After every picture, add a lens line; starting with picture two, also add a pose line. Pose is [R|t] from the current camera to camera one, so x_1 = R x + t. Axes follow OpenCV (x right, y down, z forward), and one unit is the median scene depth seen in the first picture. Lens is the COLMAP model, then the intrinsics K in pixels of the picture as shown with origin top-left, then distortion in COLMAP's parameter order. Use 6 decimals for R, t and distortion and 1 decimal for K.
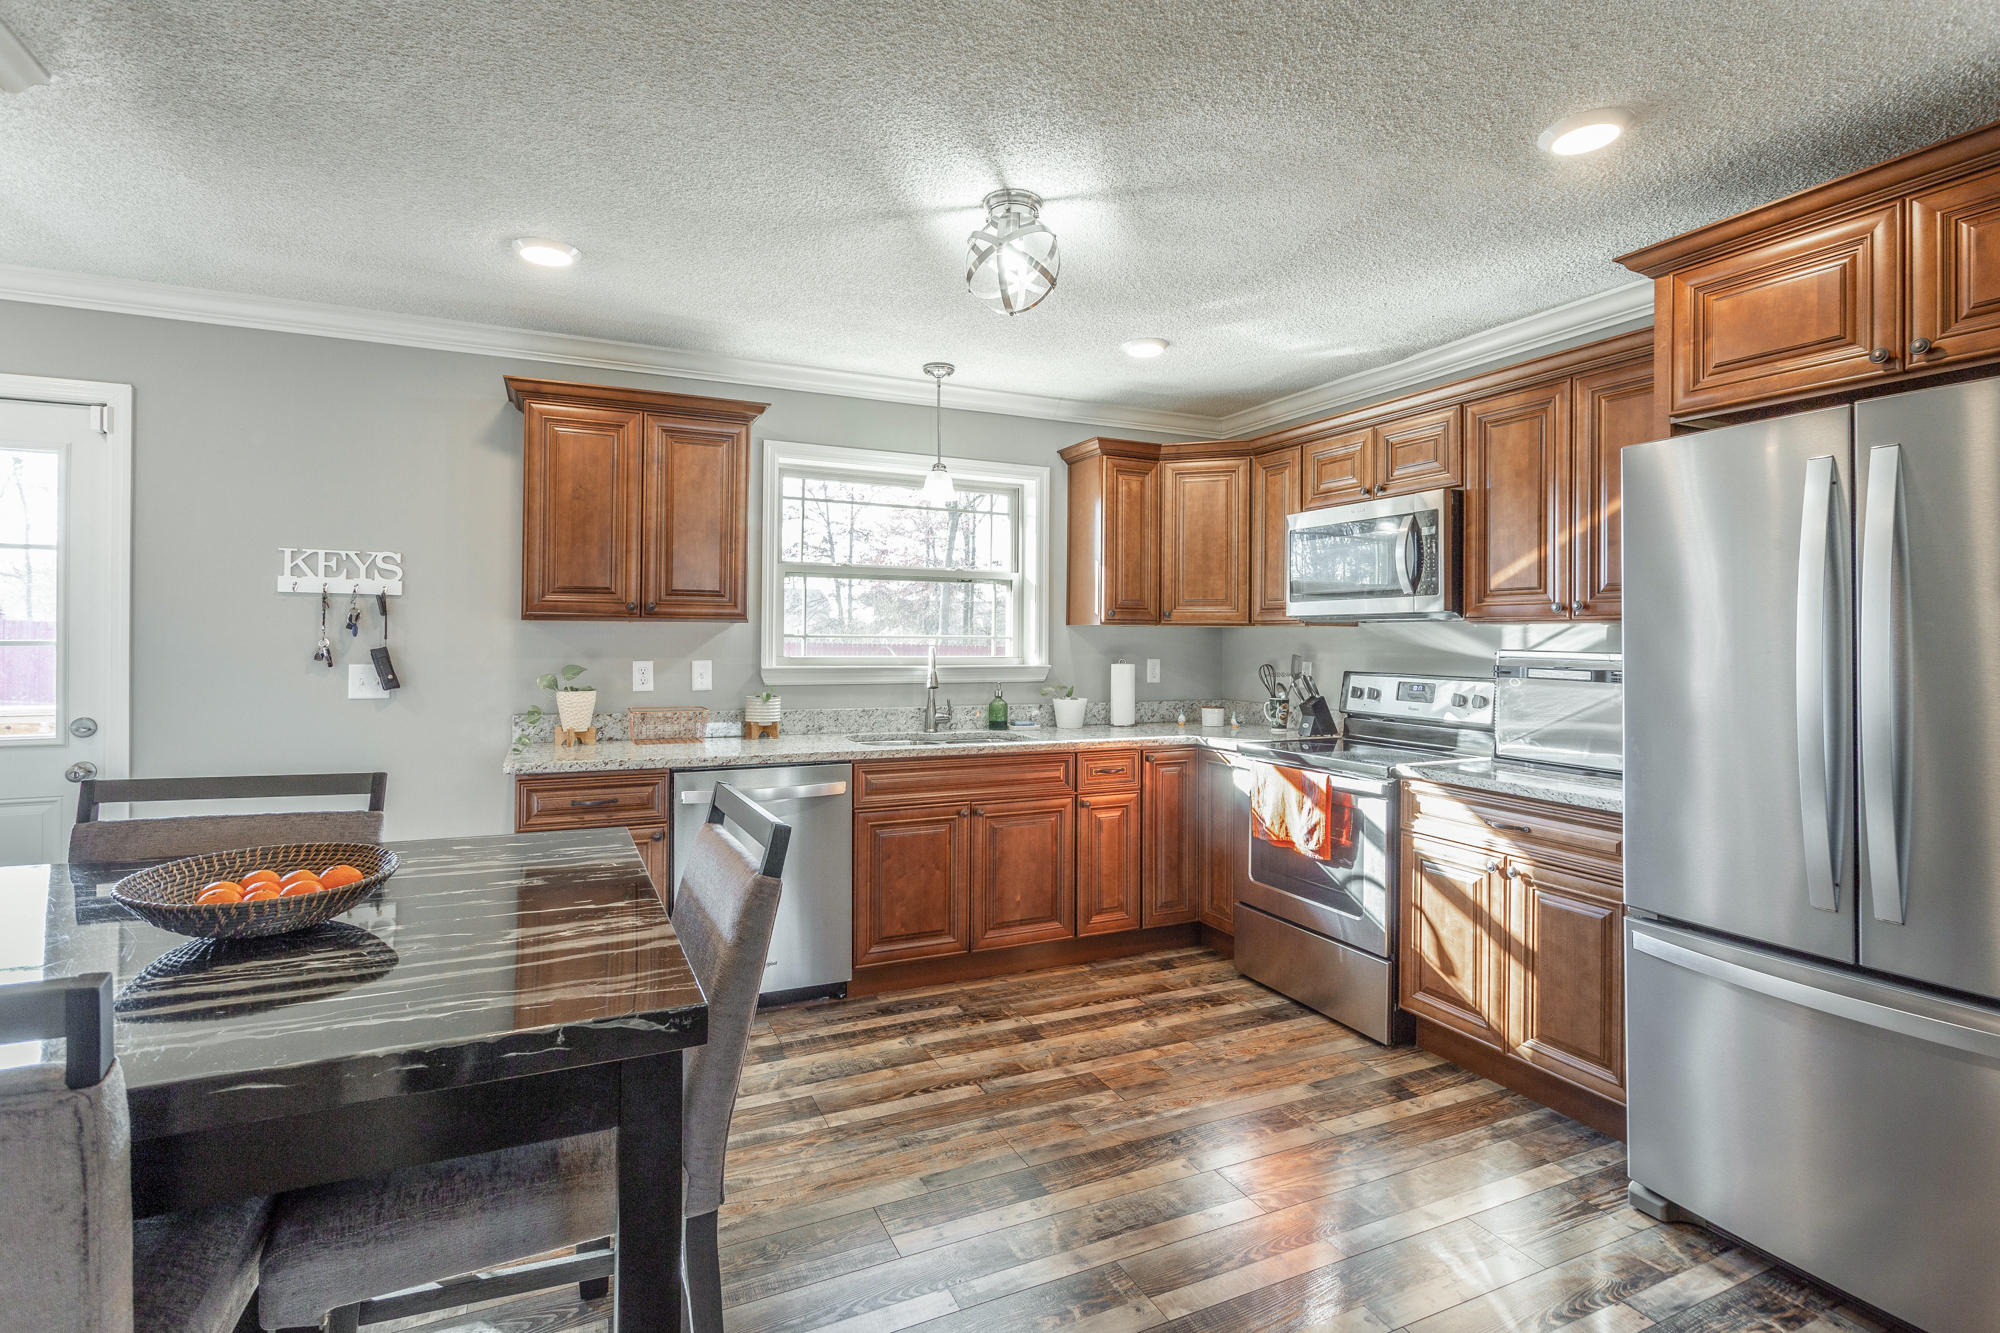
lens RADIAL K [[952.7, 0, 1003.3], [0, 952.7, 638.0], [0, 0, 1]] dist [-0.006240, 0.000512]
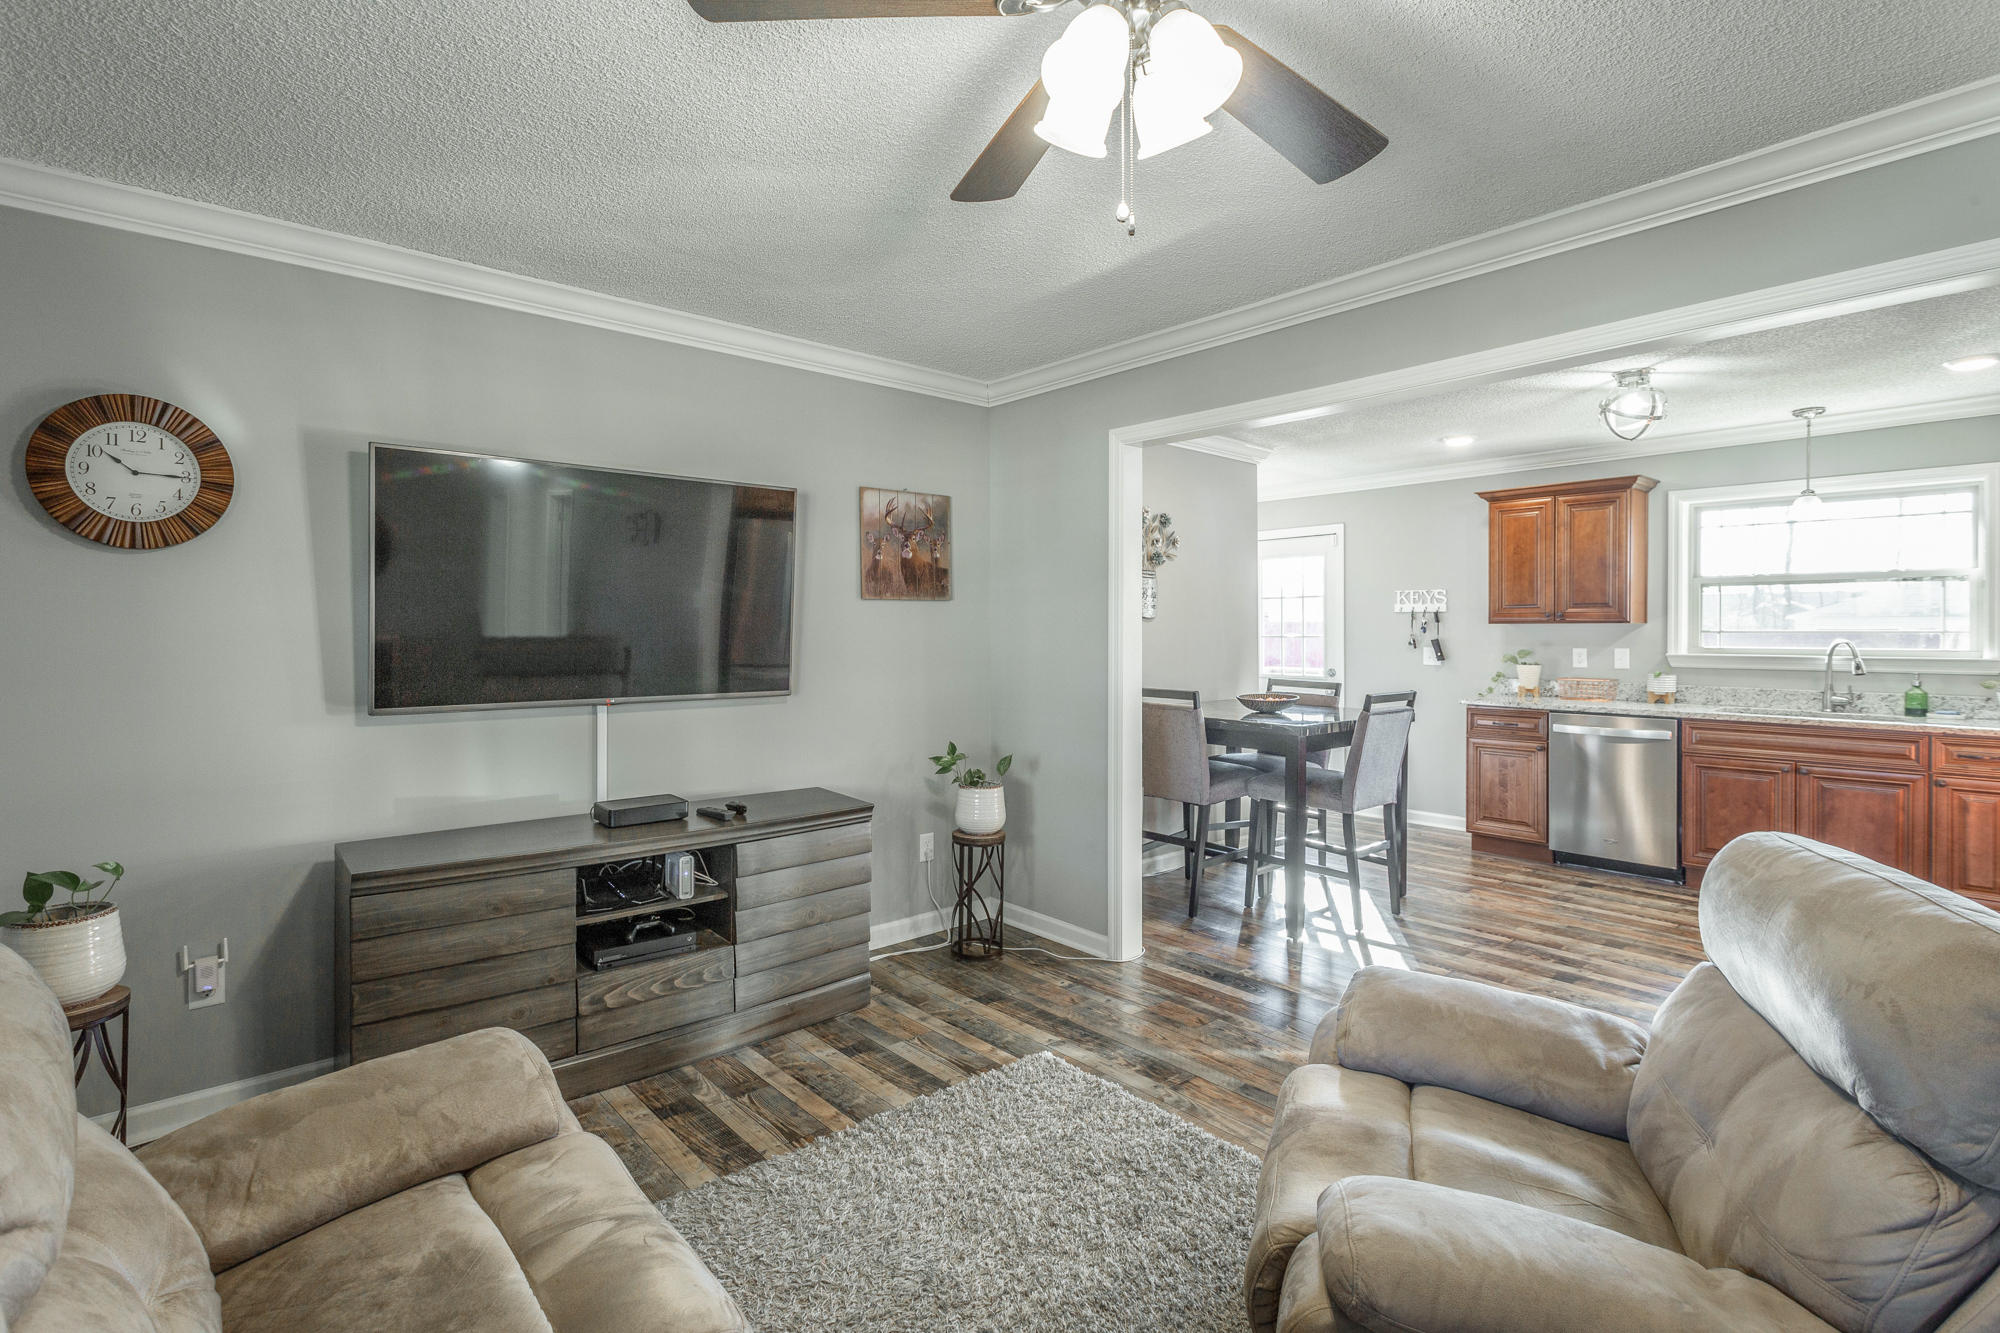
lens RADIAL K [[952.7, 0, 1003.3], [0, 952.7, 638.0], [0, 0, 1]] dist [-0.006240, 0.000512]
pose [[0.280190, 0.000215, -0.959944, 0.858427], [0.001591, 0.999998, 0.000688, 0.004818], [0.959943, -0.001720, 0.280190, -0.350553]]
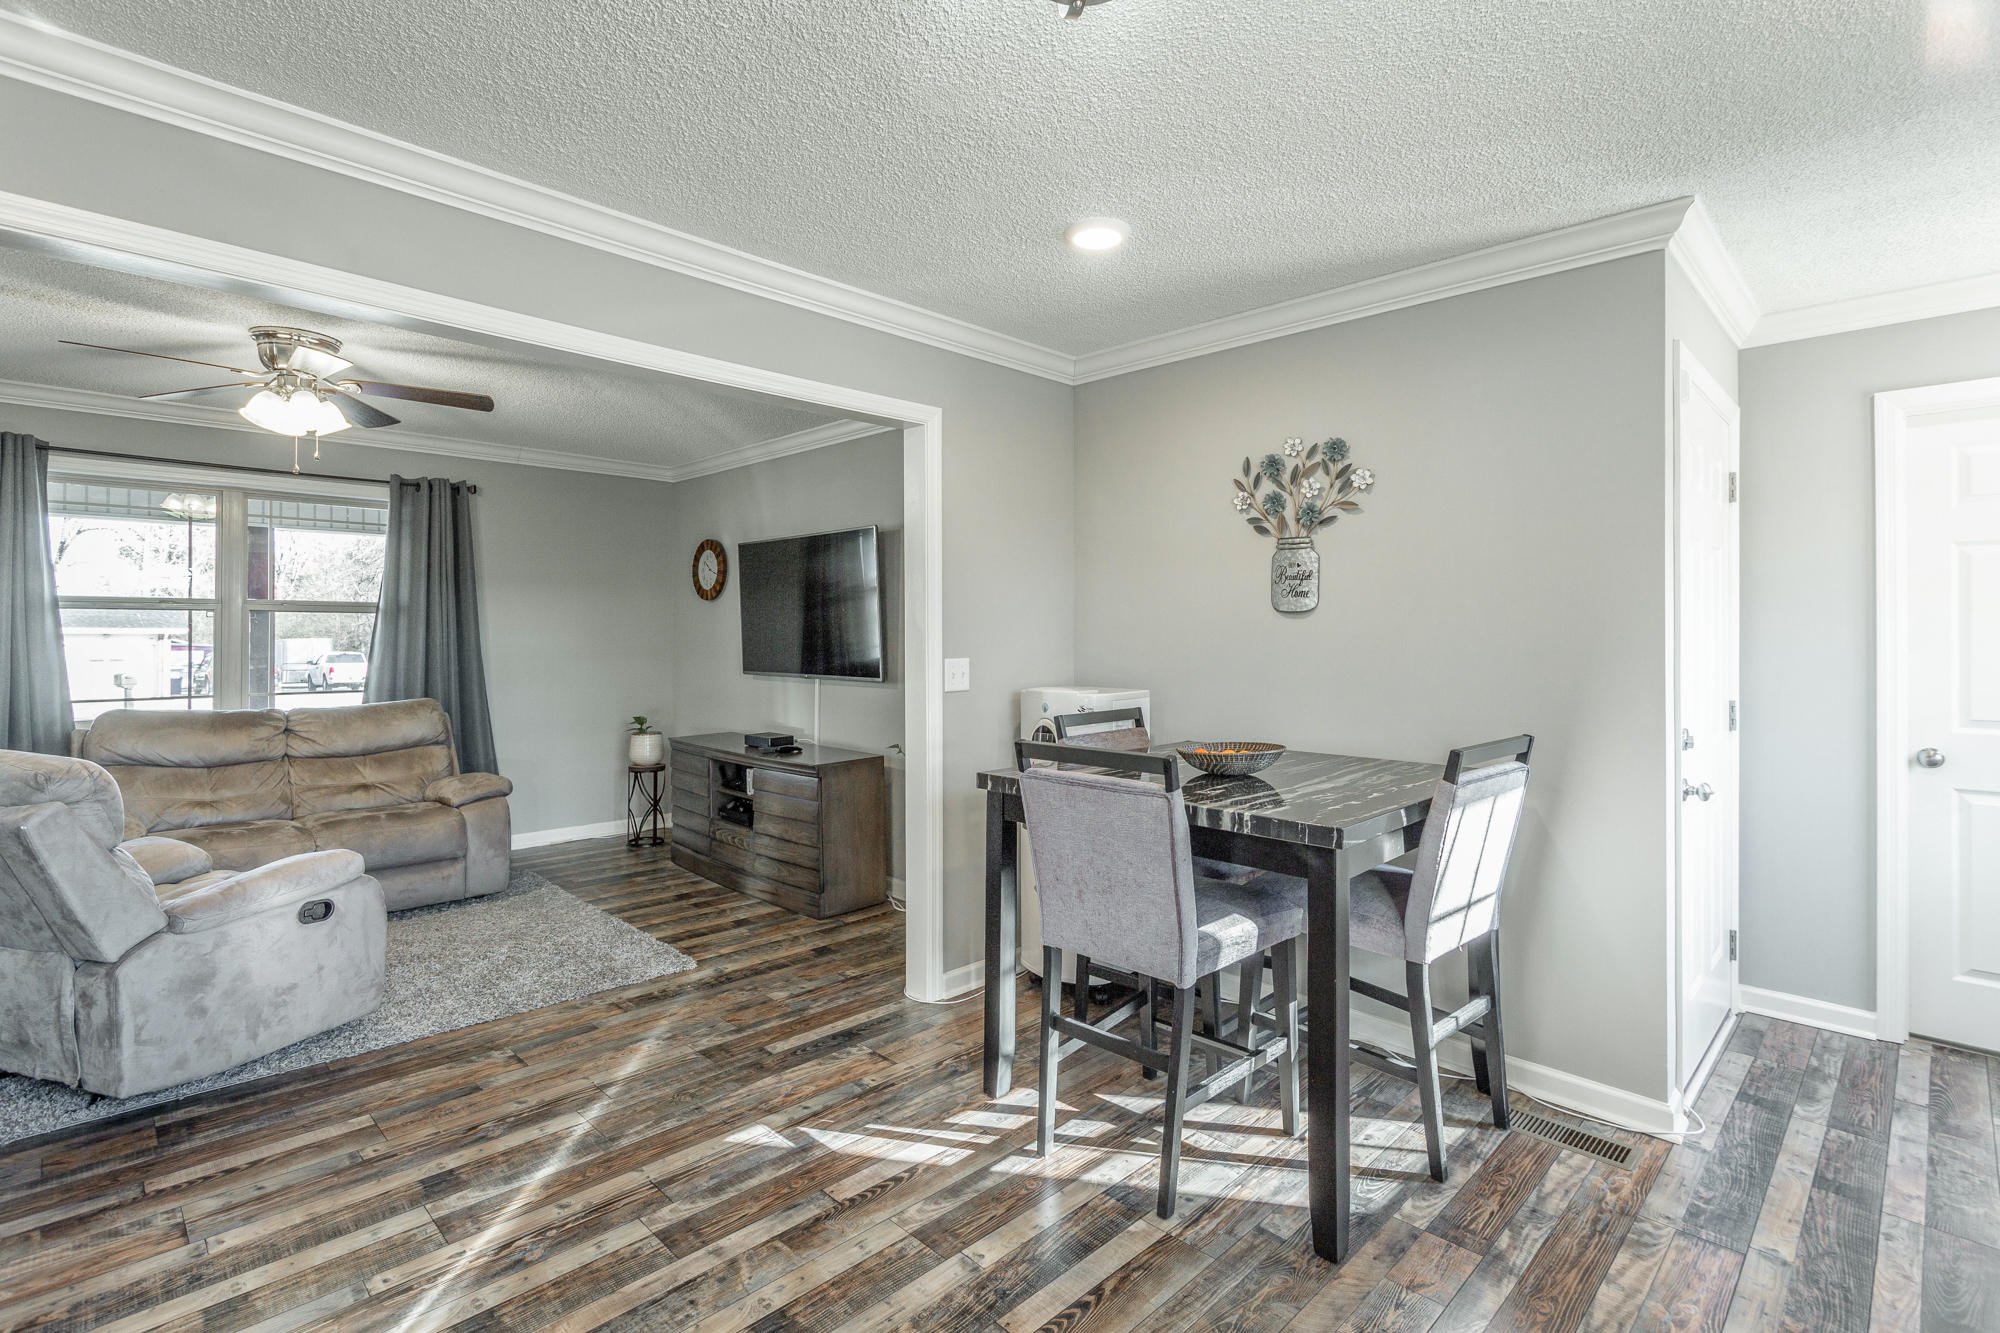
lens RADIAL K [[946.1, 0, 1000.0], [0, 946.1, 666.5], [0, 0, 1]] dist [-0.012773, 0.000247]
pose [[-0.939483, -0.001269, -0.342593, 0.140879], [-0.011489, 0.999547, 0.027805, 0.004508], [0.342402, 0.030058, -0.939073, 0.956247]]
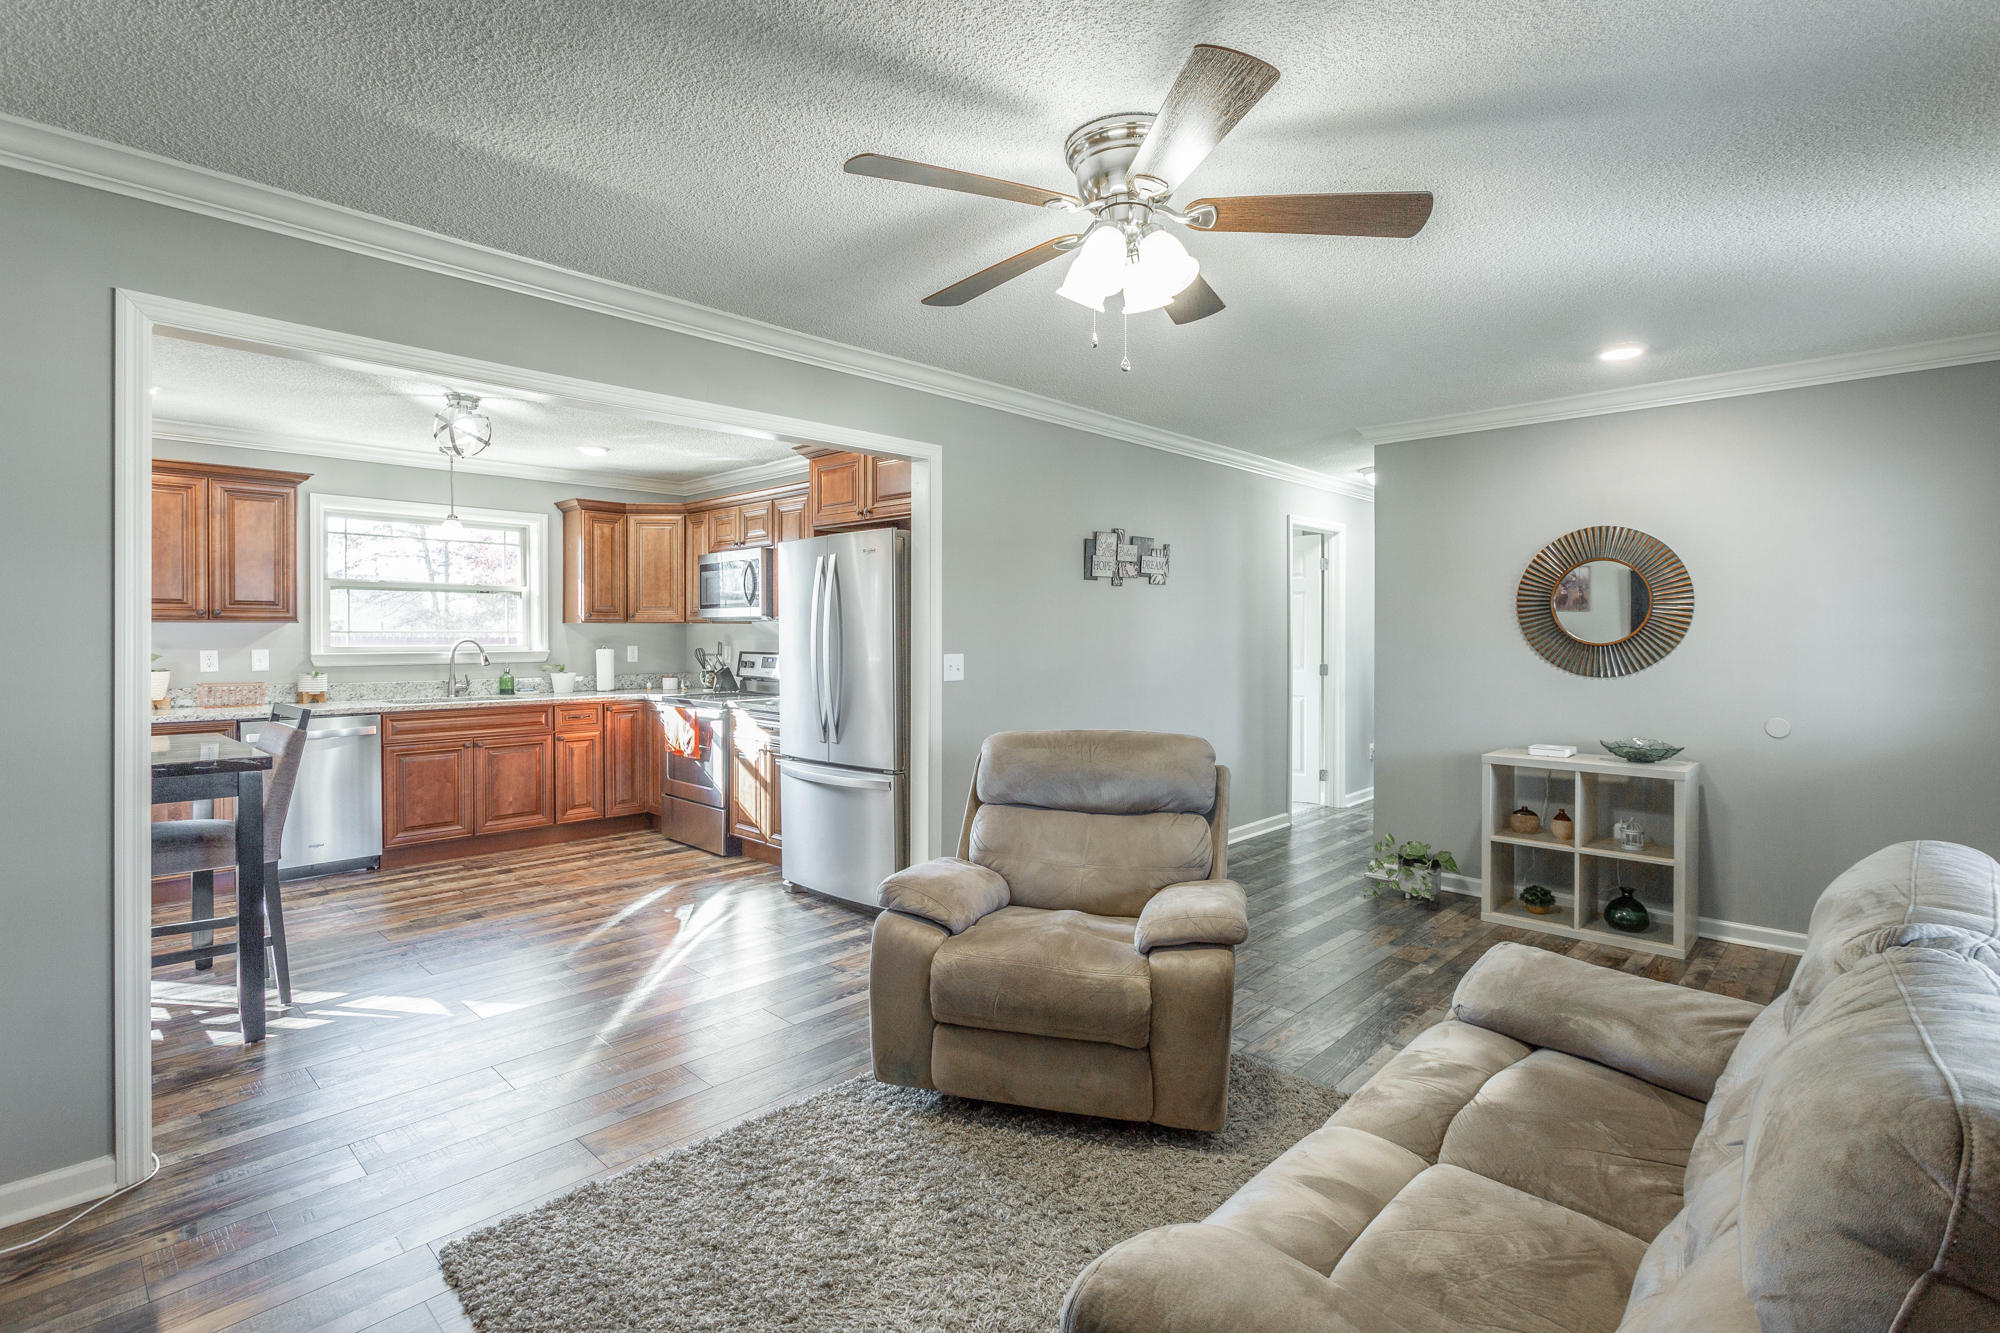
lens RADIAL K [[939.4, 0, 999.4], [0, 939.4, 646.0], [0, 0, 1]] dist [-0.001873, 0.000611]
pose [[0.932912, -0.011120, 0.359933, 0.210645], [0.004768, 0.999817, 0.018530, -0.002051], [-0.360073, -0.015570, 0.932794, -0.710390]]
